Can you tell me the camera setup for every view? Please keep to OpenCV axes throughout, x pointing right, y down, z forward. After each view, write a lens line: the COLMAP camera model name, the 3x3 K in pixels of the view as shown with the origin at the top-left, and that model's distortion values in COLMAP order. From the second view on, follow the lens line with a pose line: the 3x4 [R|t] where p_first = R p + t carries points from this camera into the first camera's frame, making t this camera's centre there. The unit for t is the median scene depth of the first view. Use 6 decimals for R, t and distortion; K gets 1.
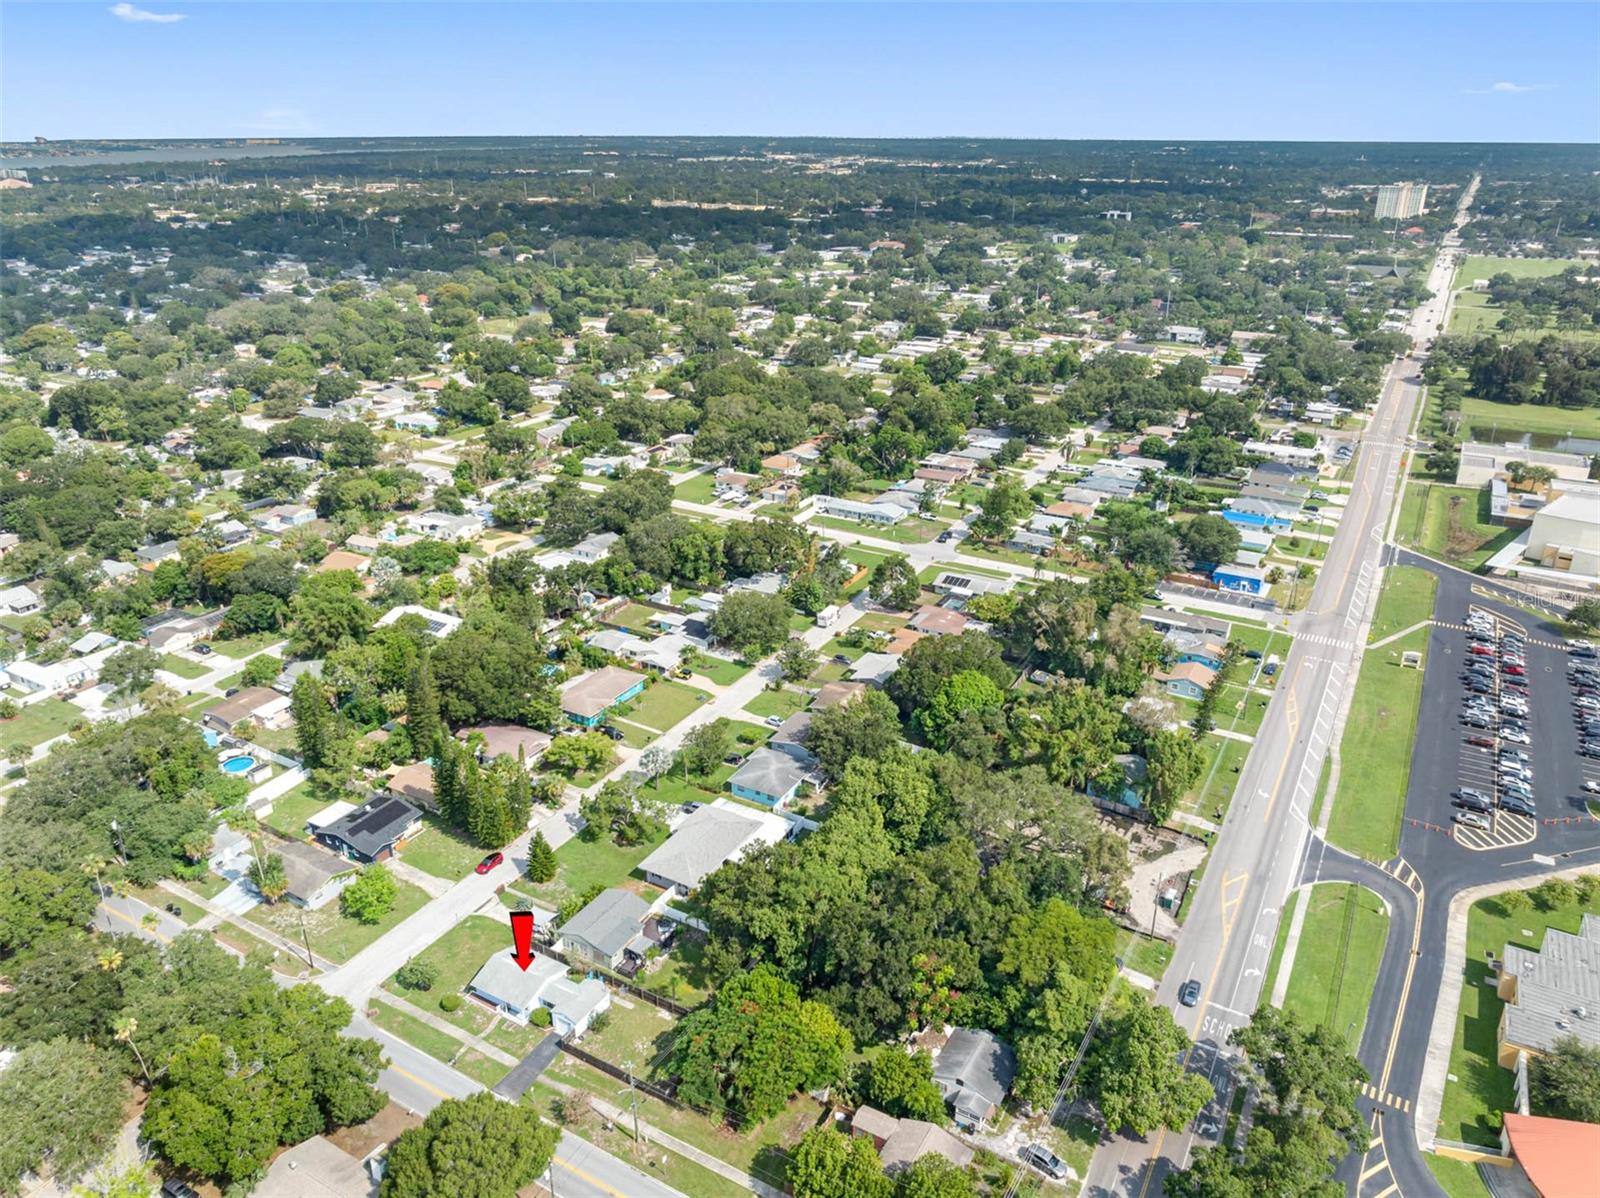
lens RADIAL K [[1116.5, 0, 804.3], [0, 1116.5, 597.2], [0, 0, 1]] dist [-0.001470, -0.005024]
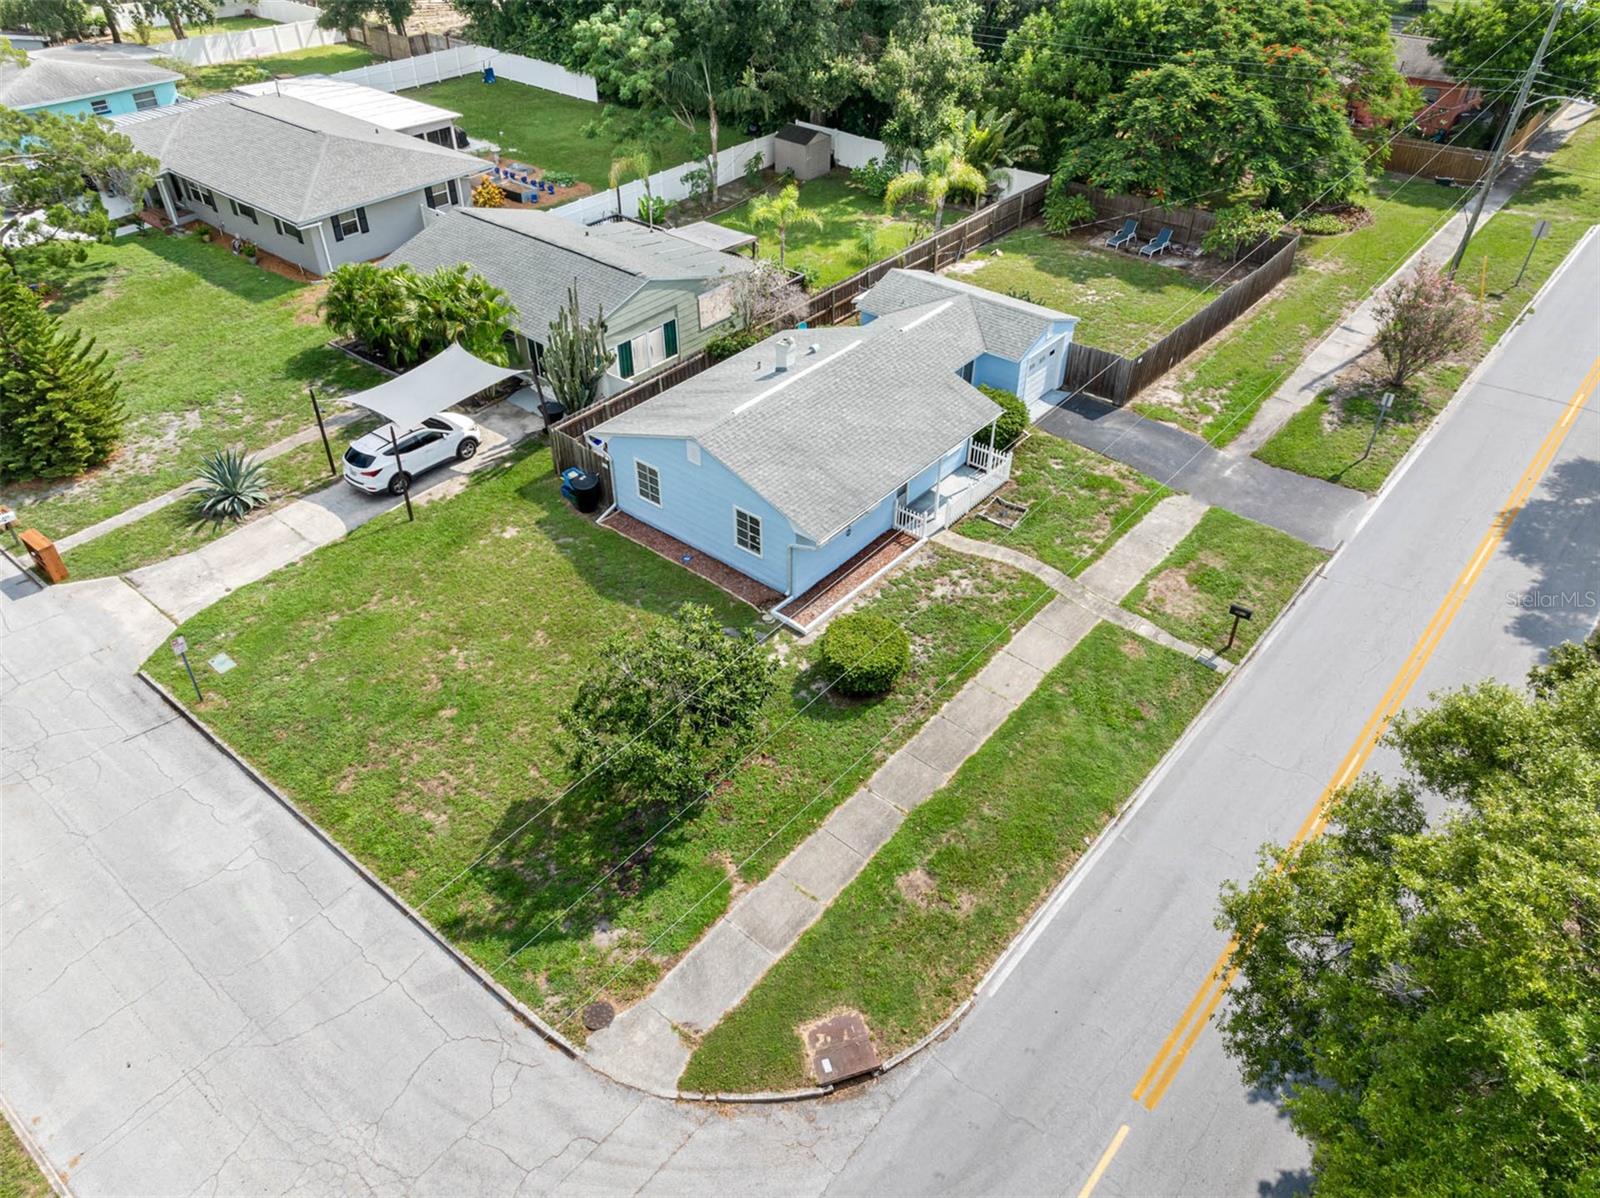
lens RADIAL K [[1116.5, 0, 804.3], [0, 1116.5, 597.2], [0, 0, 1]] dist [-0.001470, -0.005024]
pose [[0.171319, -0.618959, 0.766511, -0.461748], [0.376820, 0.760024, 0.529500, 0.248060], [-0.910306, 0.198124, 0.363443, 0.936548]]
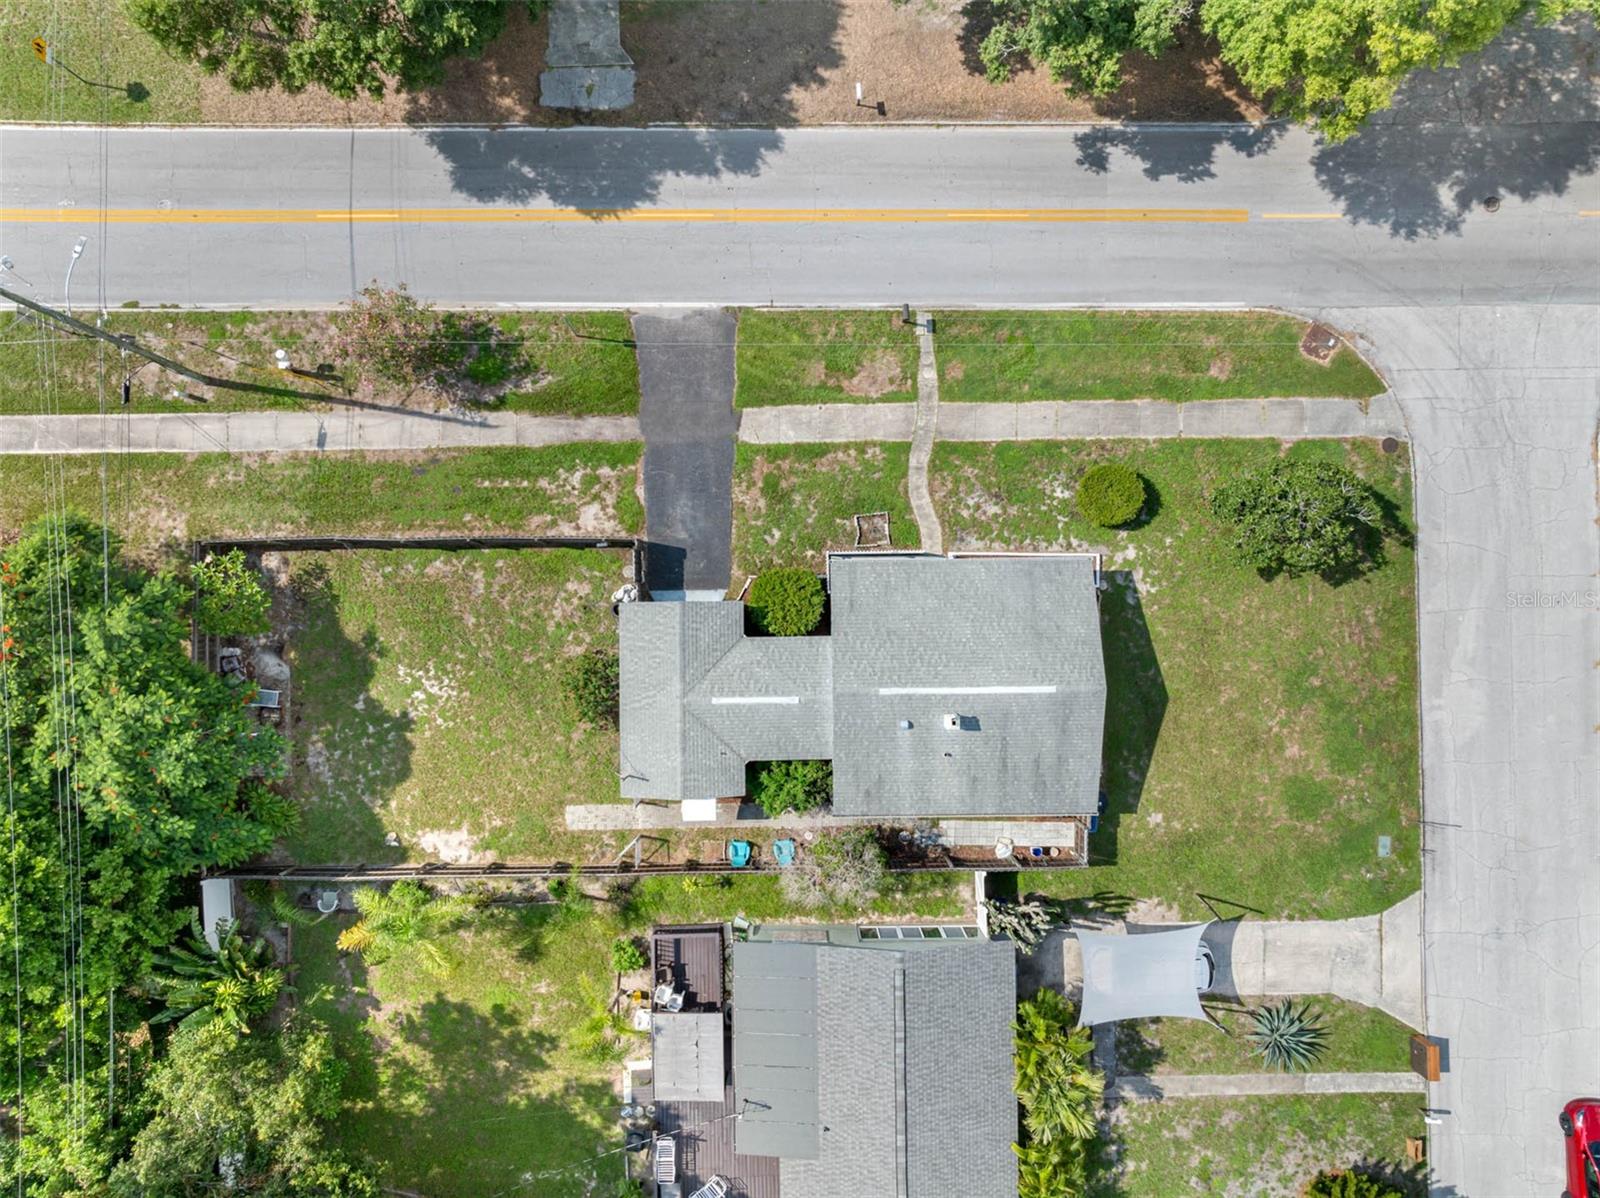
lens RADIAL K [[1116.5, 0, 804.3], [0, 1116.5, 597.2], [0, 0, 1]] dist [-0.001470, -0.005024]
pose [[-0.864105, 0.503195, -0.010812, -0.232888], [-0.195747, -0.316199, 0.928279, 0.106621], [0.463687, 0.804247, 0.371728, 0.879442]]
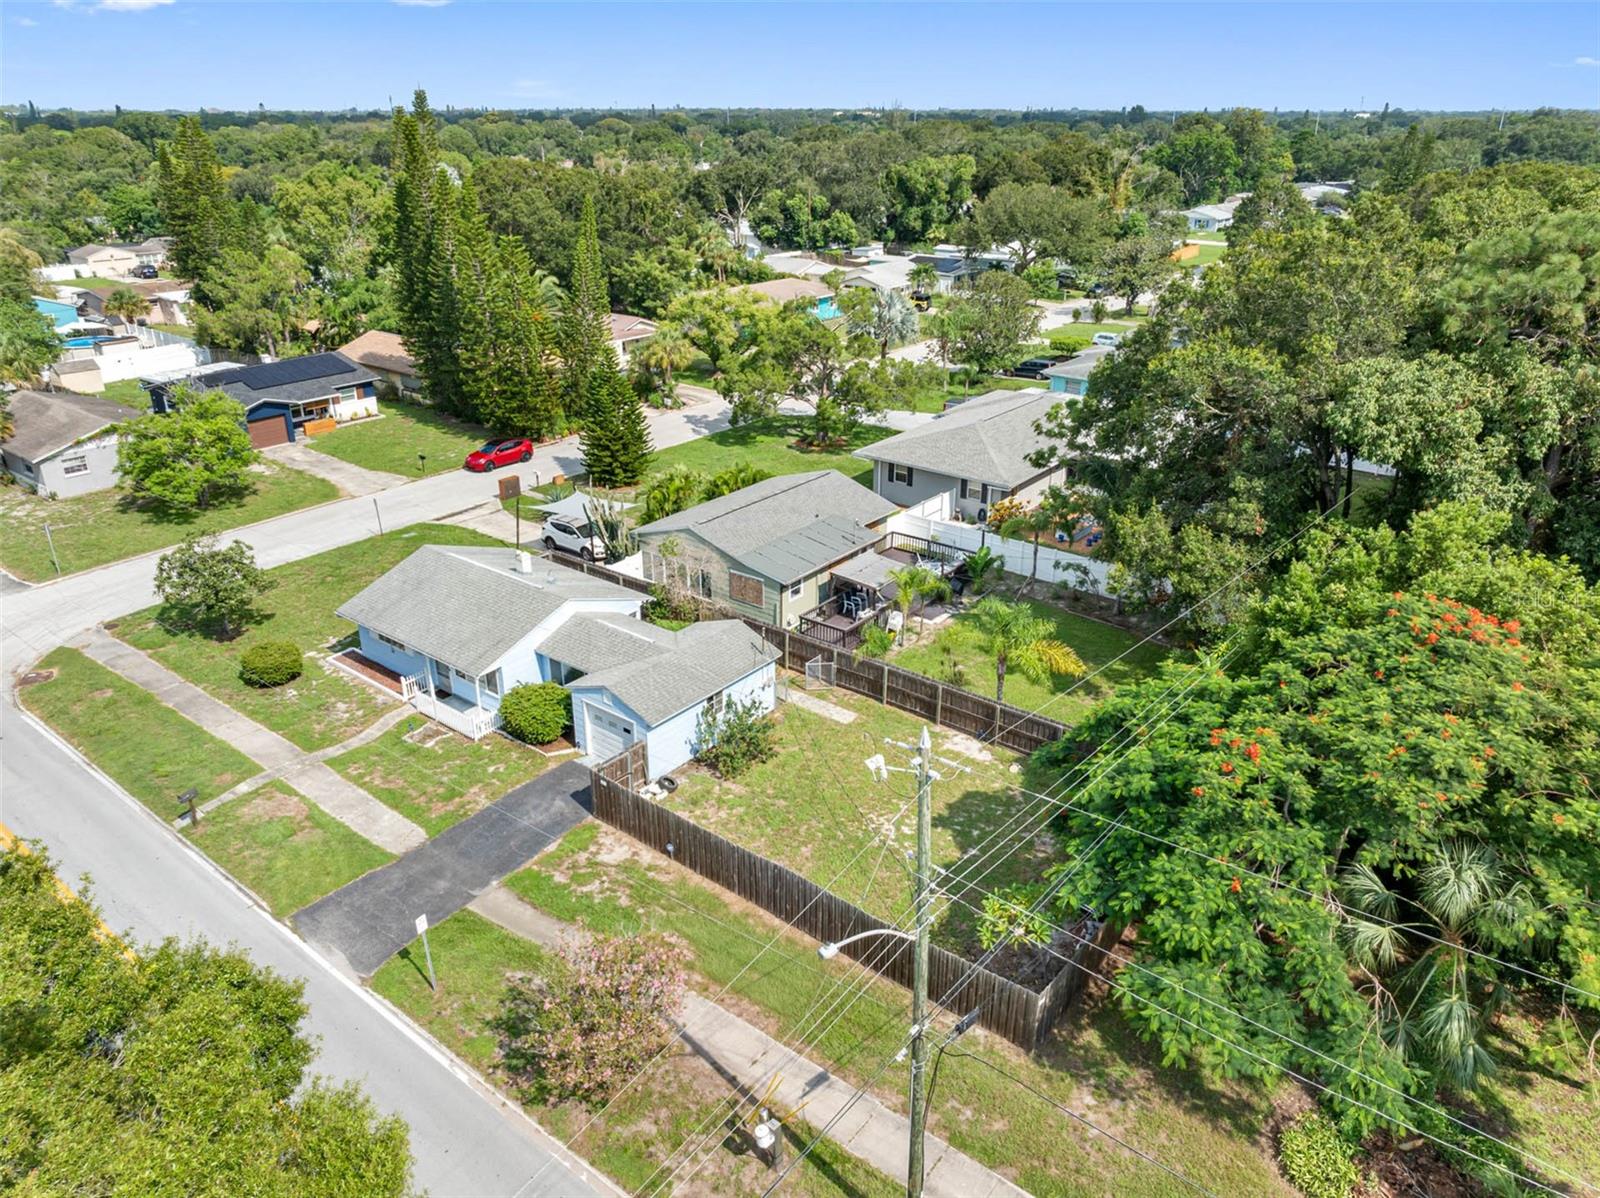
lens RADIAL K [[1116.5, 0, 804.3], [0, 1116.5, 597.2], [0, 0, 1]] dist [-0.001470, -0.005024]
pose [[0.989271, 0.052427, -0.136360, -0.128676], [-0.050060, 0.998531, 0.020733, 0.331365], [0.137247, -0.013684, 0.990442, 0.714029]]
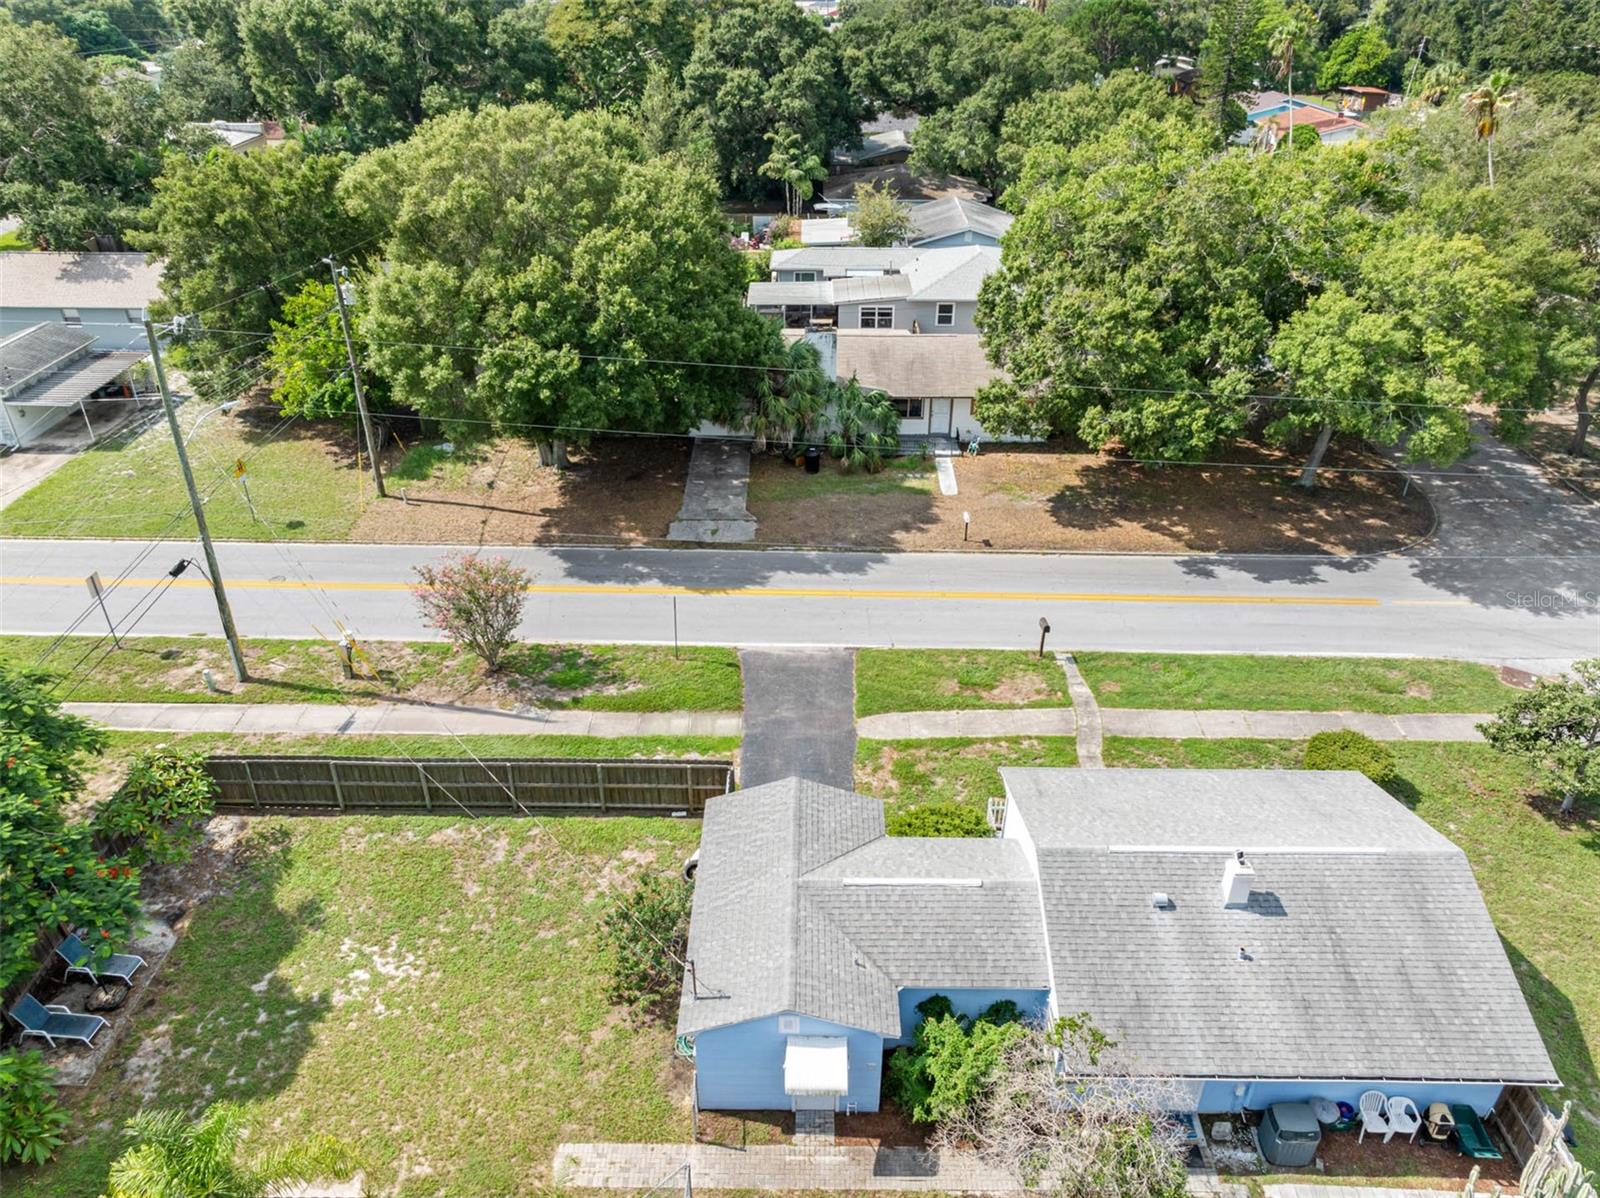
lens RADIAL K [[1116.5, 0, 804.3], [0, 1116.5, 597.2], [0, 0, 1]] dist [-0.001470, -0.005024]
pose [[-0.874989, 0.254964, -0.411568, -0.141754], [-0.189202, 0.602414, 0.775435, 0.194879], [0.445643, 0.756366, -0.478866, 1.032522]]
